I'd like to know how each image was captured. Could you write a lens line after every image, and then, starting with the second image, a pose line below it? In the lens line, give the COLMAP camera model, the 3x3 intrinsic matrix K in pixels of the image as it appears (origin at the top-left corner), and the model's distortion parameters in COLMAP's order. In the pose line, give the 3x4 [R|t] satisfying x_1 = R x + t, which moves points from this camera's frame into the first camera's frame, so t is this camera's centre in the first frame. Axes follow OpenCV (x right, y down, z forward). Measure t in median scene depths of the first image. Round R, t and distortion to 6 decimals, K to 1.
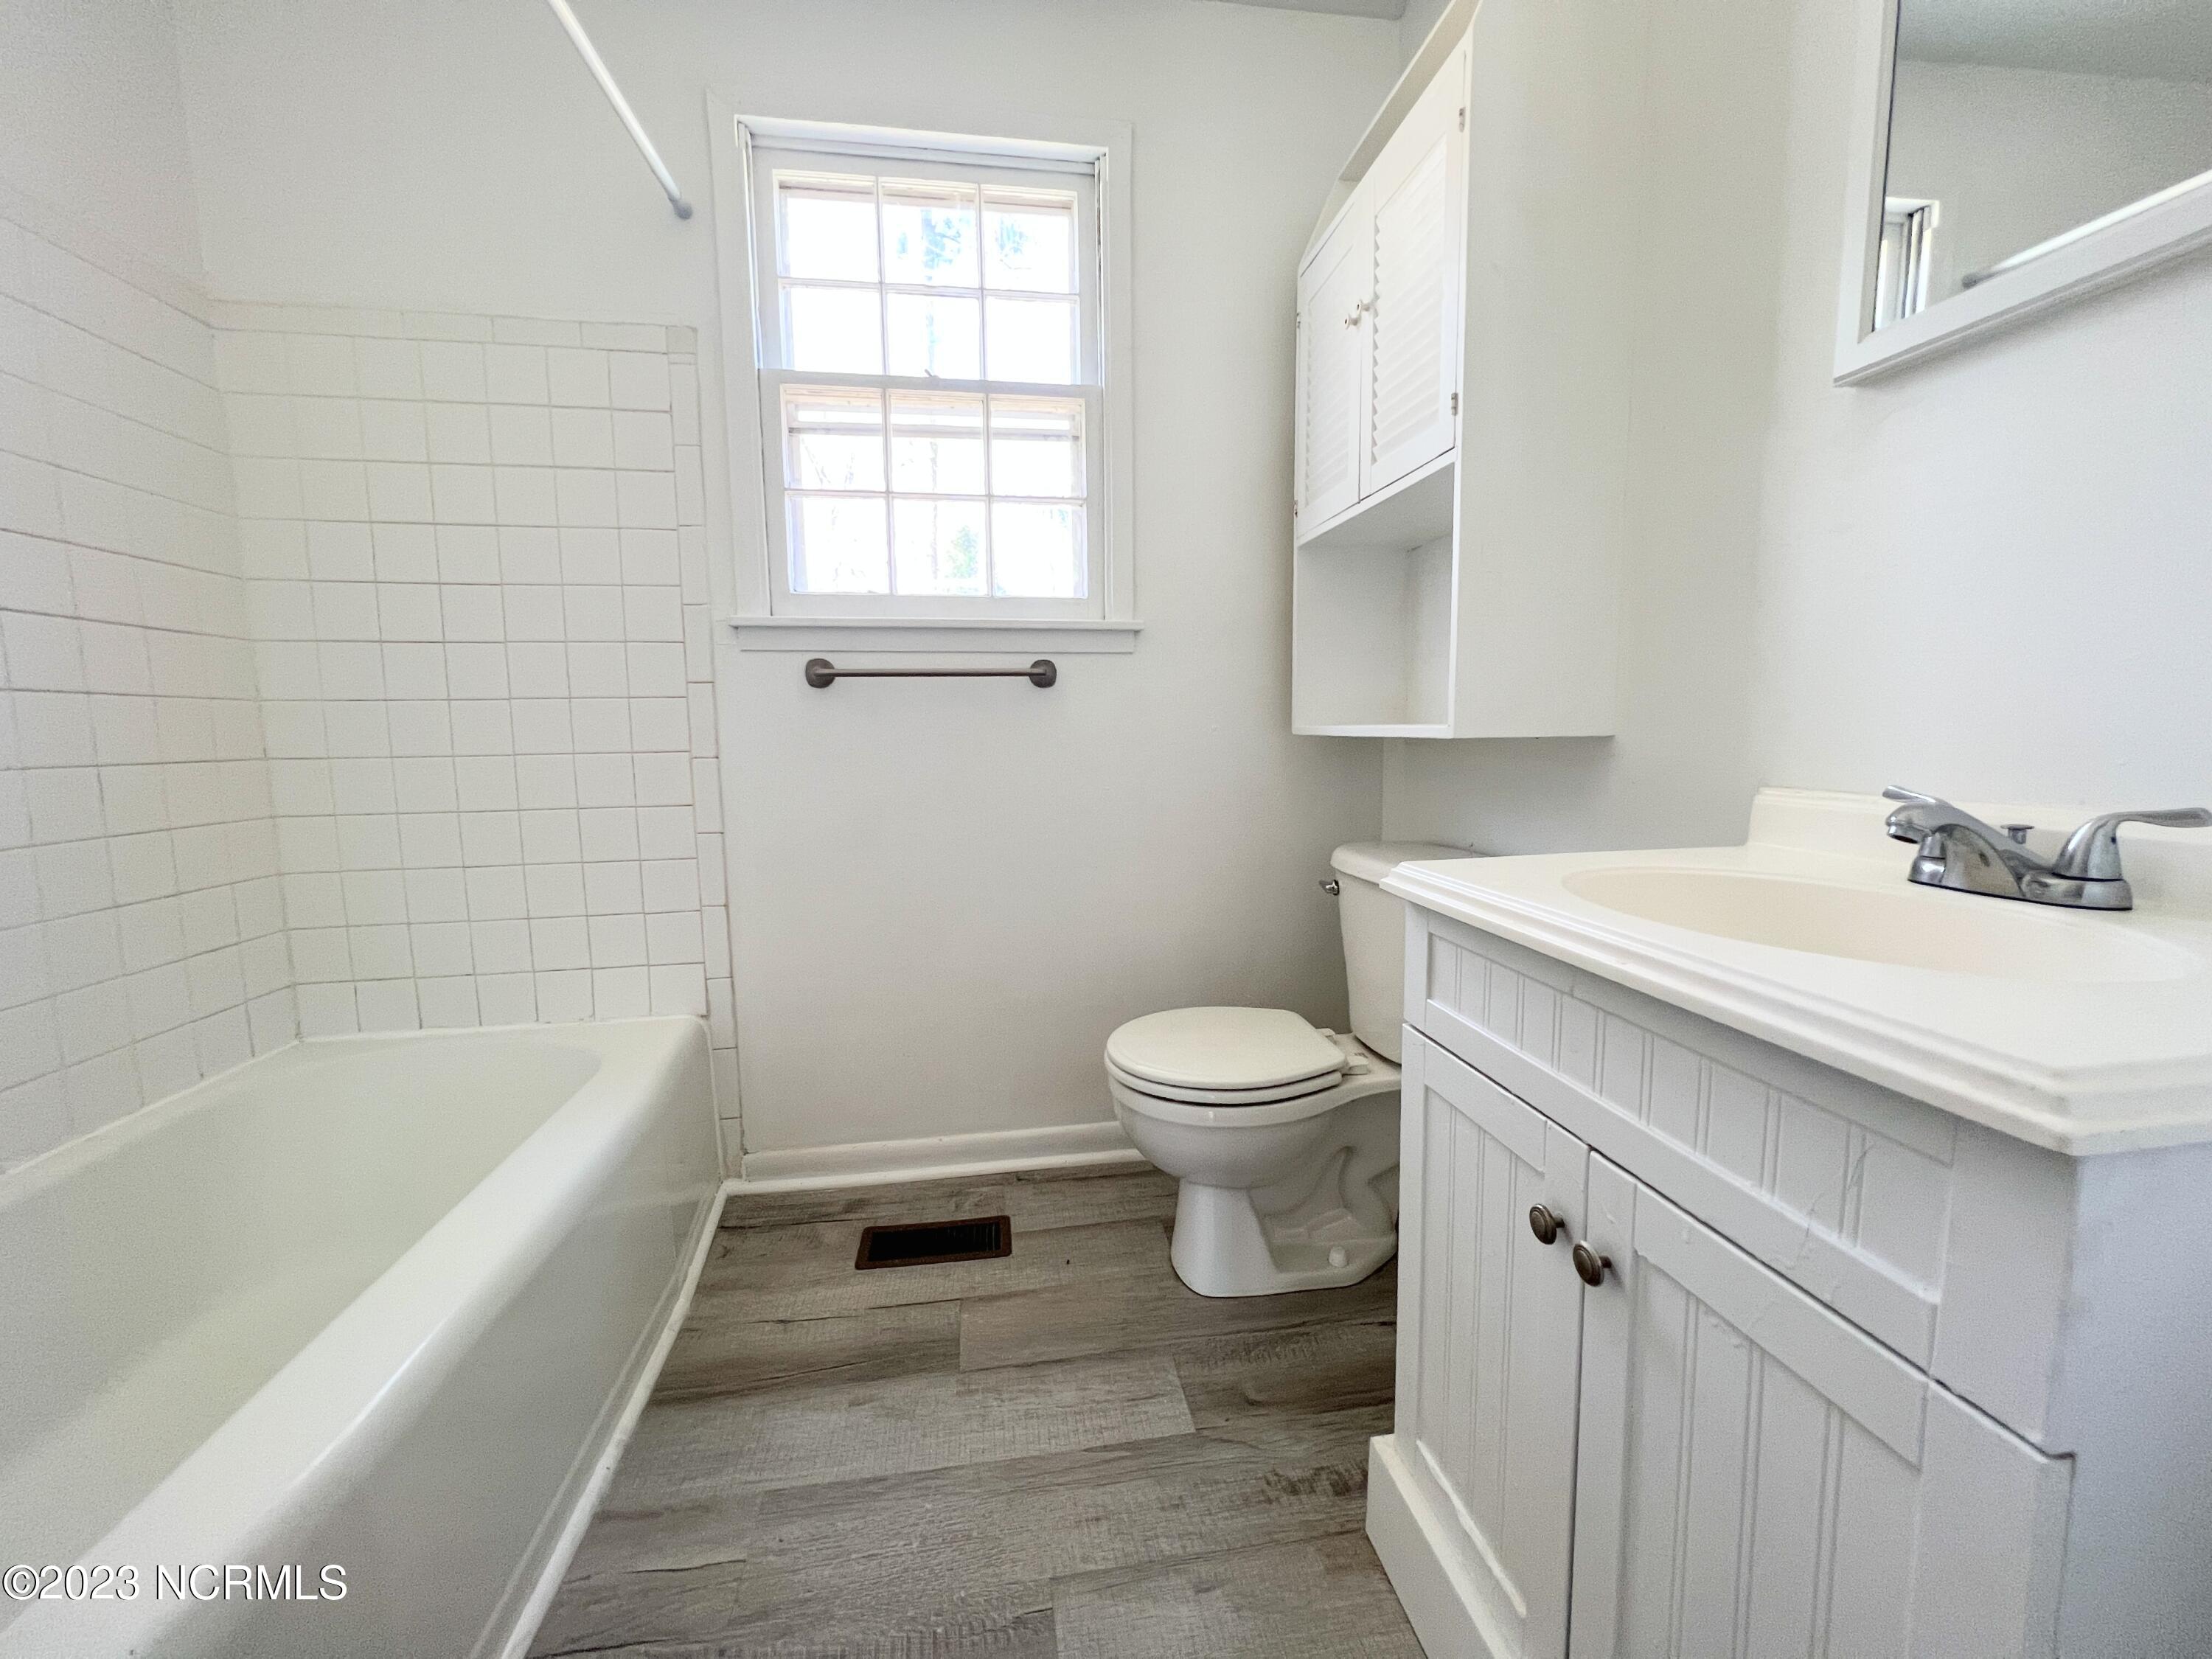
lens RADIAL K [[883.7, 0, 1108.0], [0, 883.7, 828.6], [0, 0, 1]] dist [-0.003393, 0.000692]
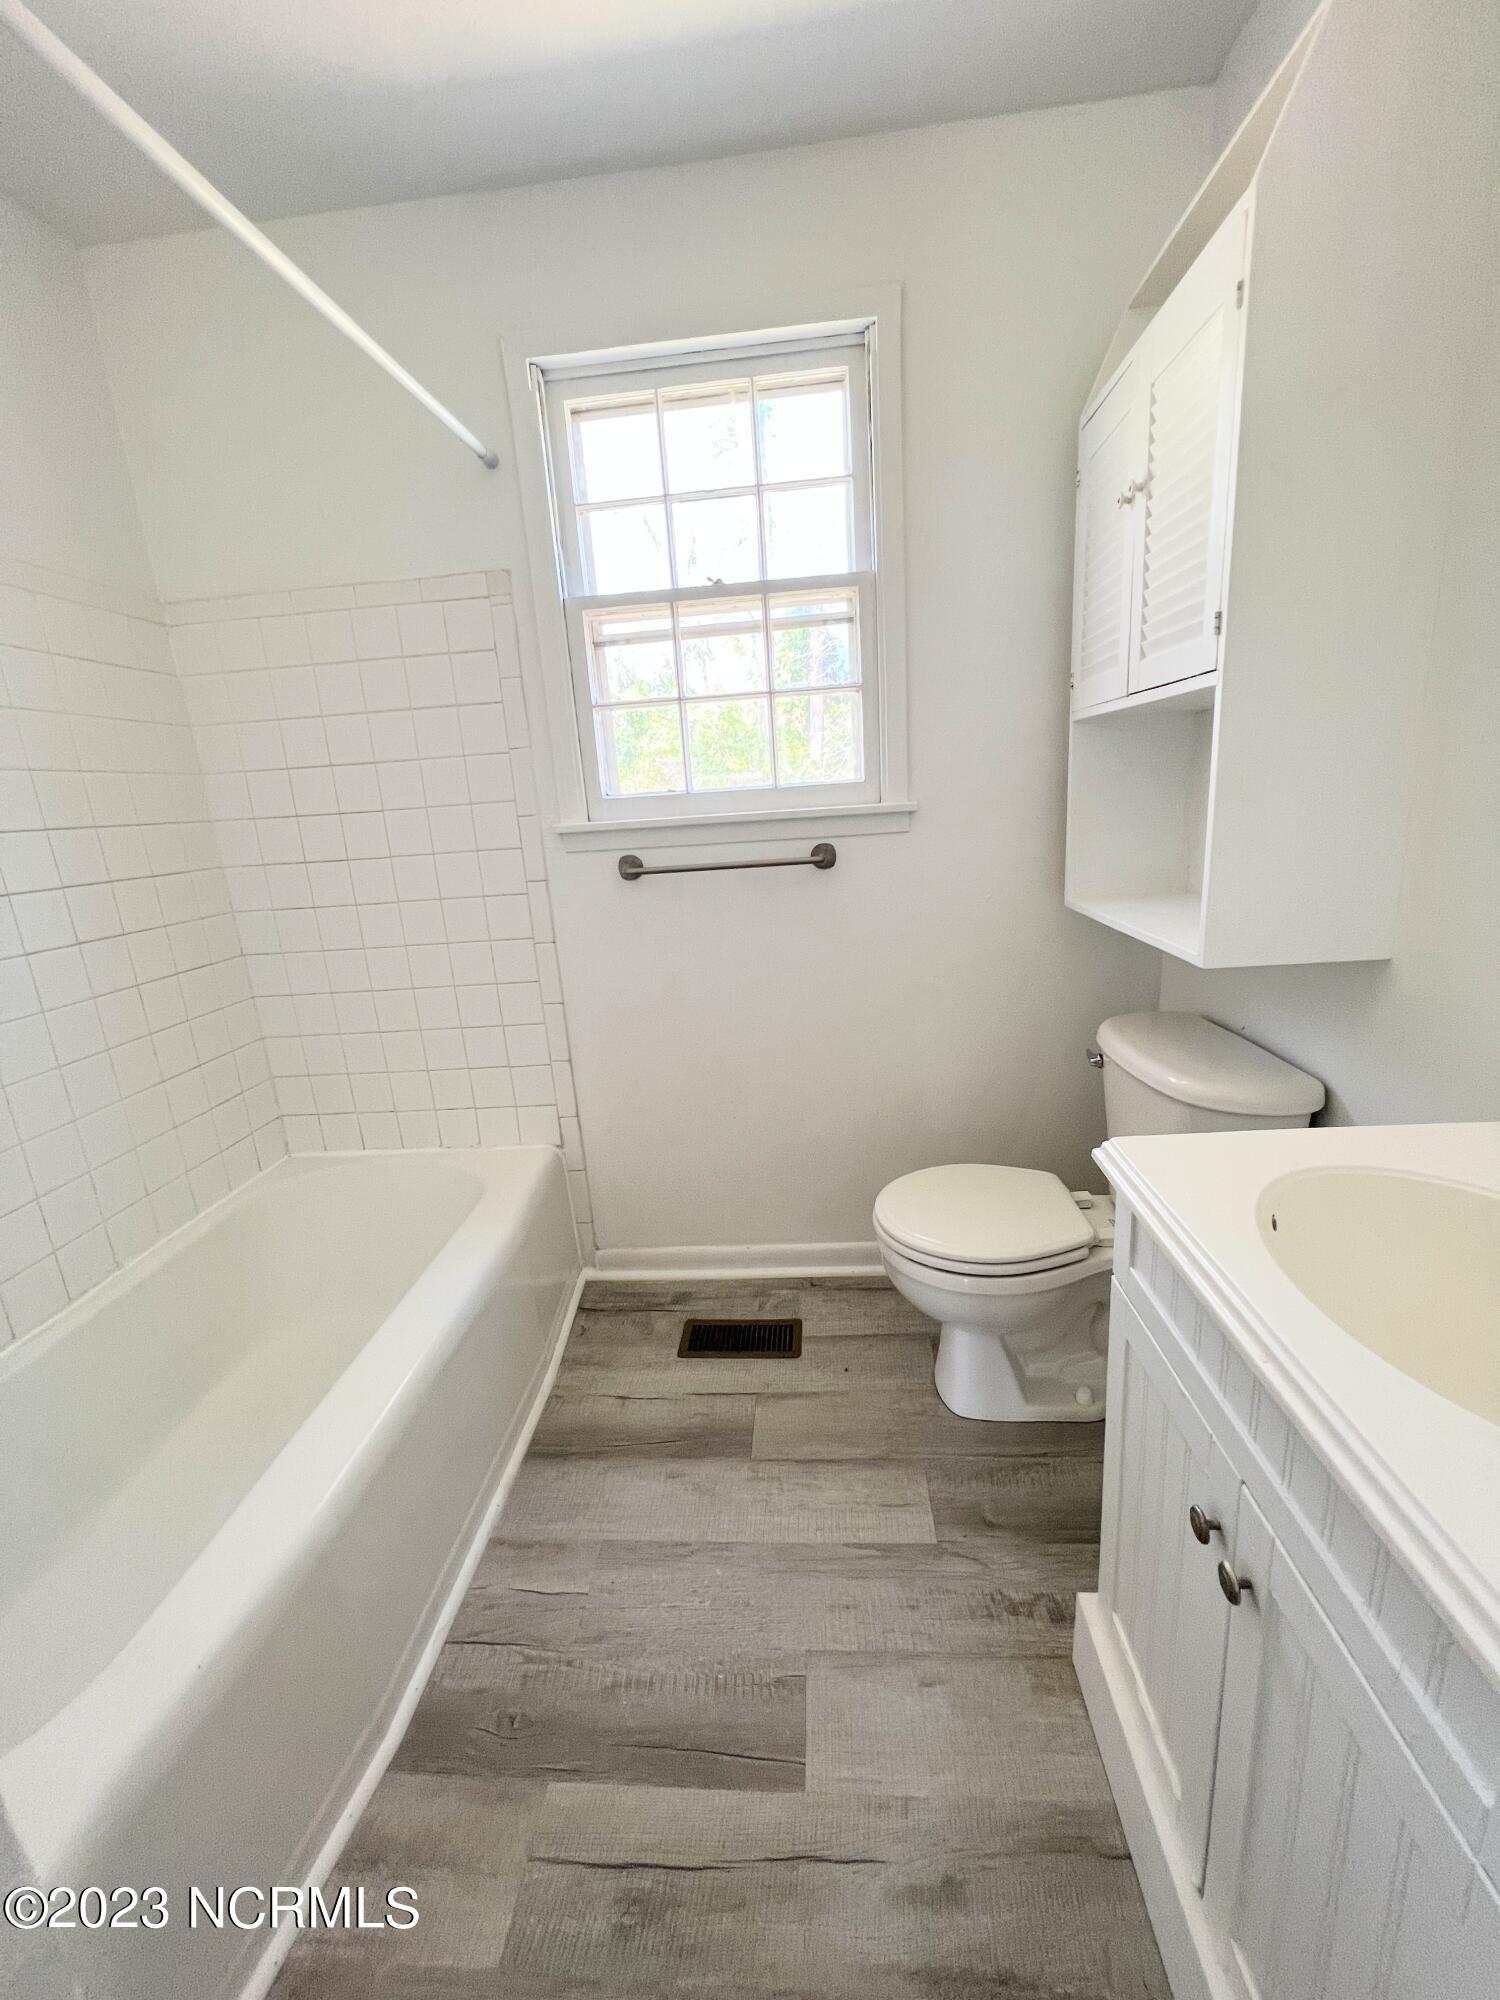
lens RADIAL K [[799.0, 0, 749.4], [0, 799.0, 1002.4], [0, 0, 1]] dist [-0.003393, 0.000692]
pose [[0.972594, 0.002885, -0.232492, 0.080610], [0.031649, 0.988974, 0.144671, -0.170194], [0.230346, -0.148064, 0.961779, 0.000271]]
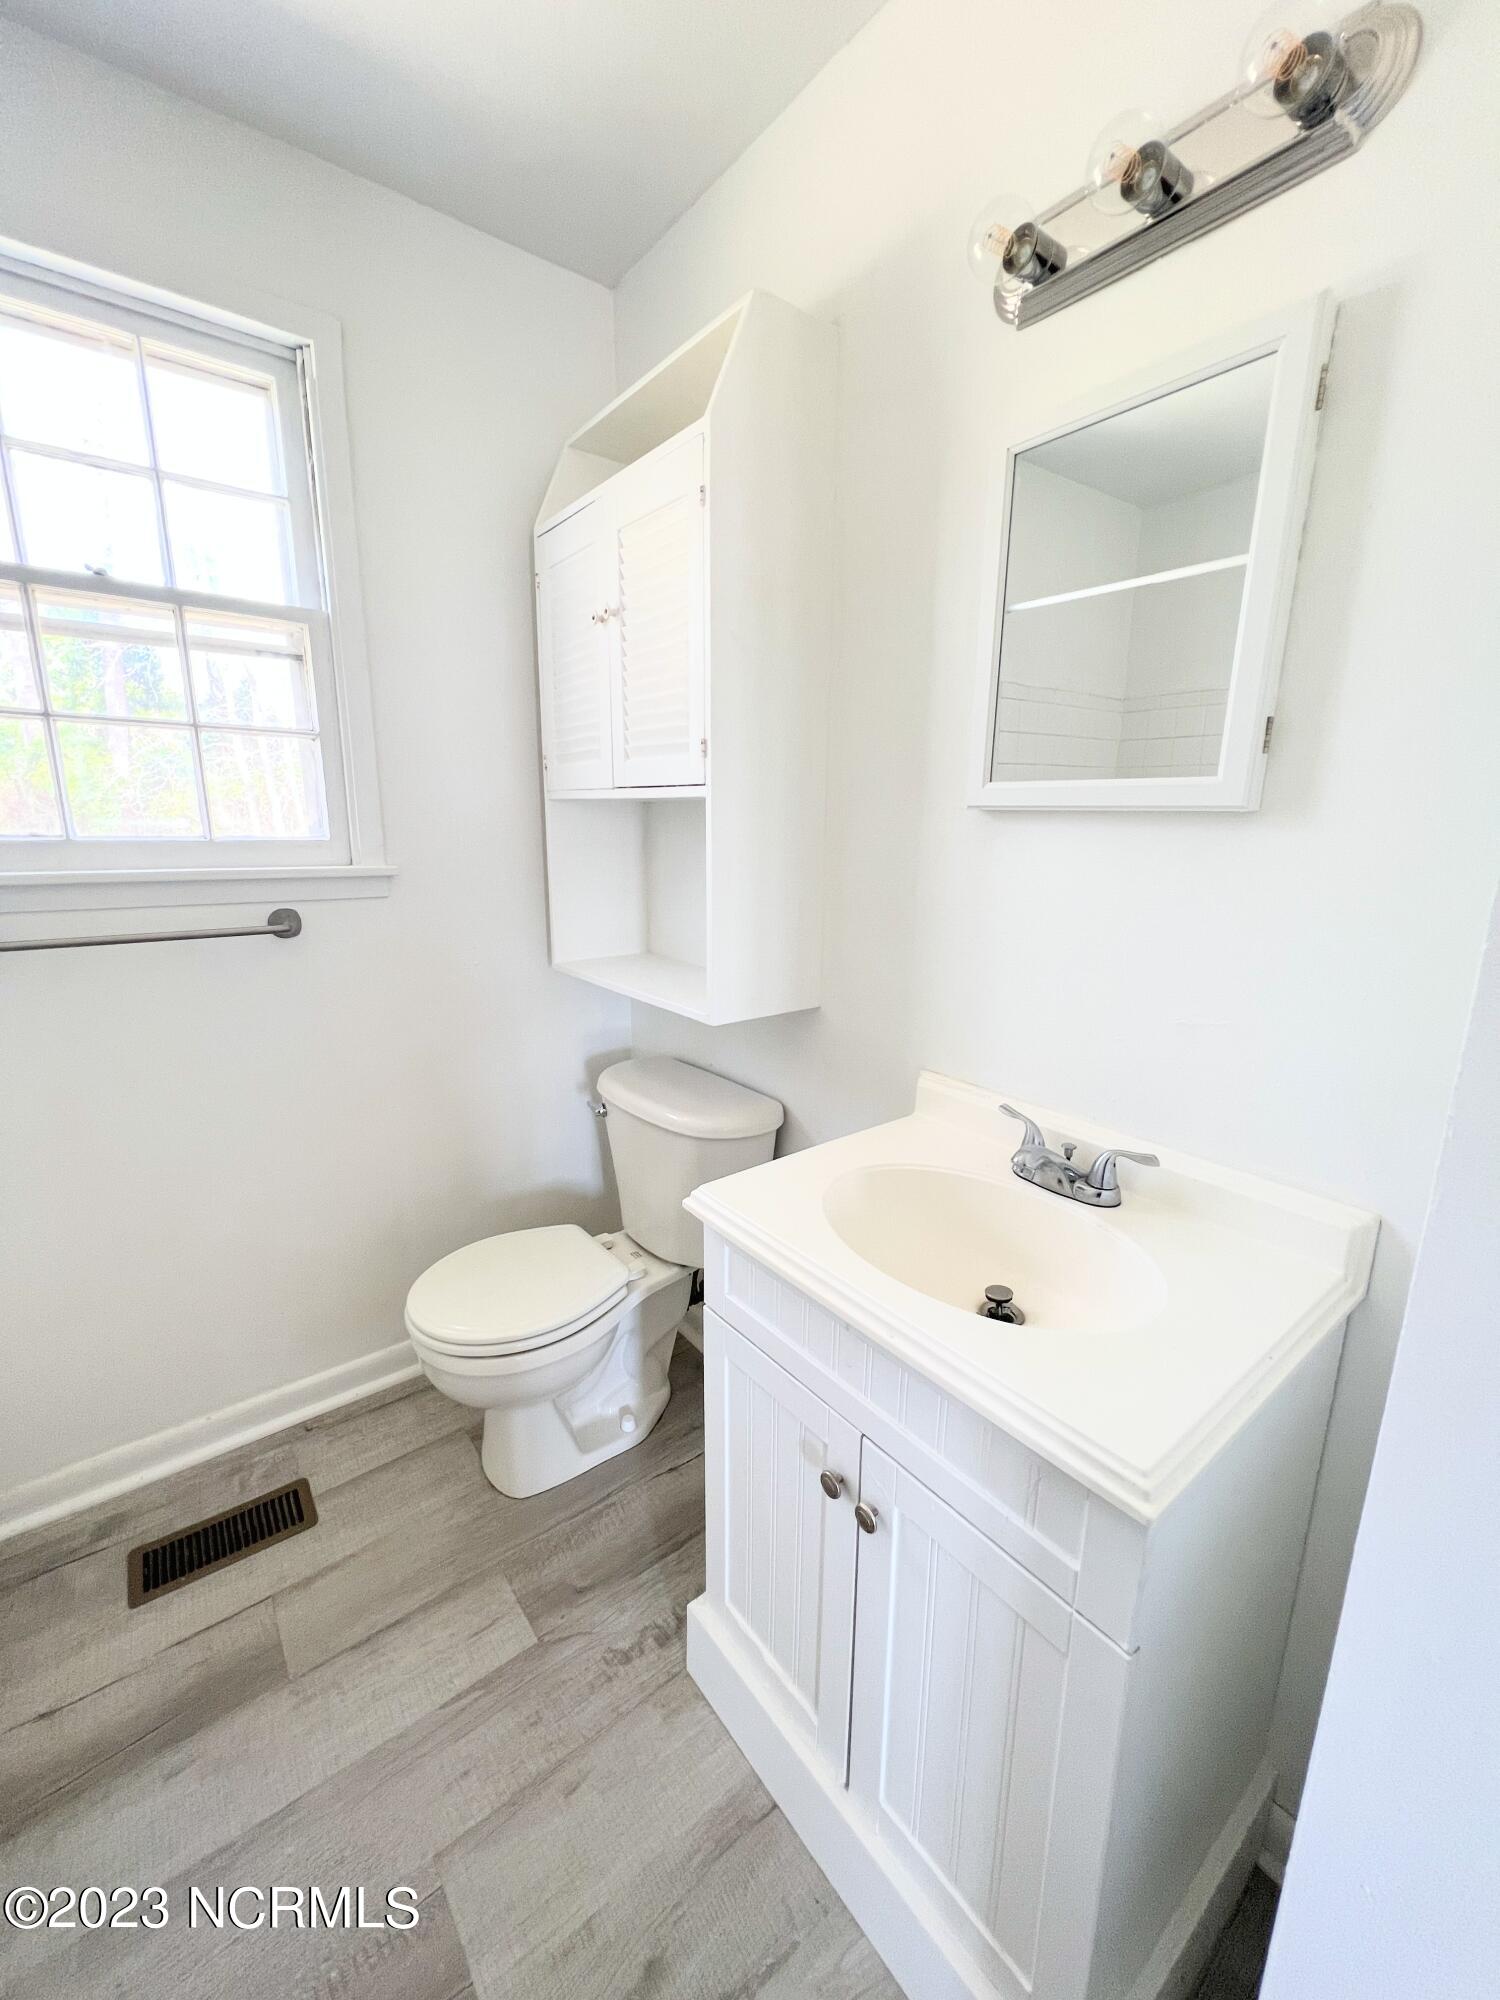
lens RADIAL K [[799.0, 0, 751.8], [0, 799.0, 1002.3], [0, 0, 1]] dist [-0.003393, 0.000692]
pose [[0.870625, -0.087366, 0.484128, -0.071306], [0.033218, 0.992298, 0.119333, -0.211646], [-0.490825, -0.087813, 0.866822, 0.020621]]
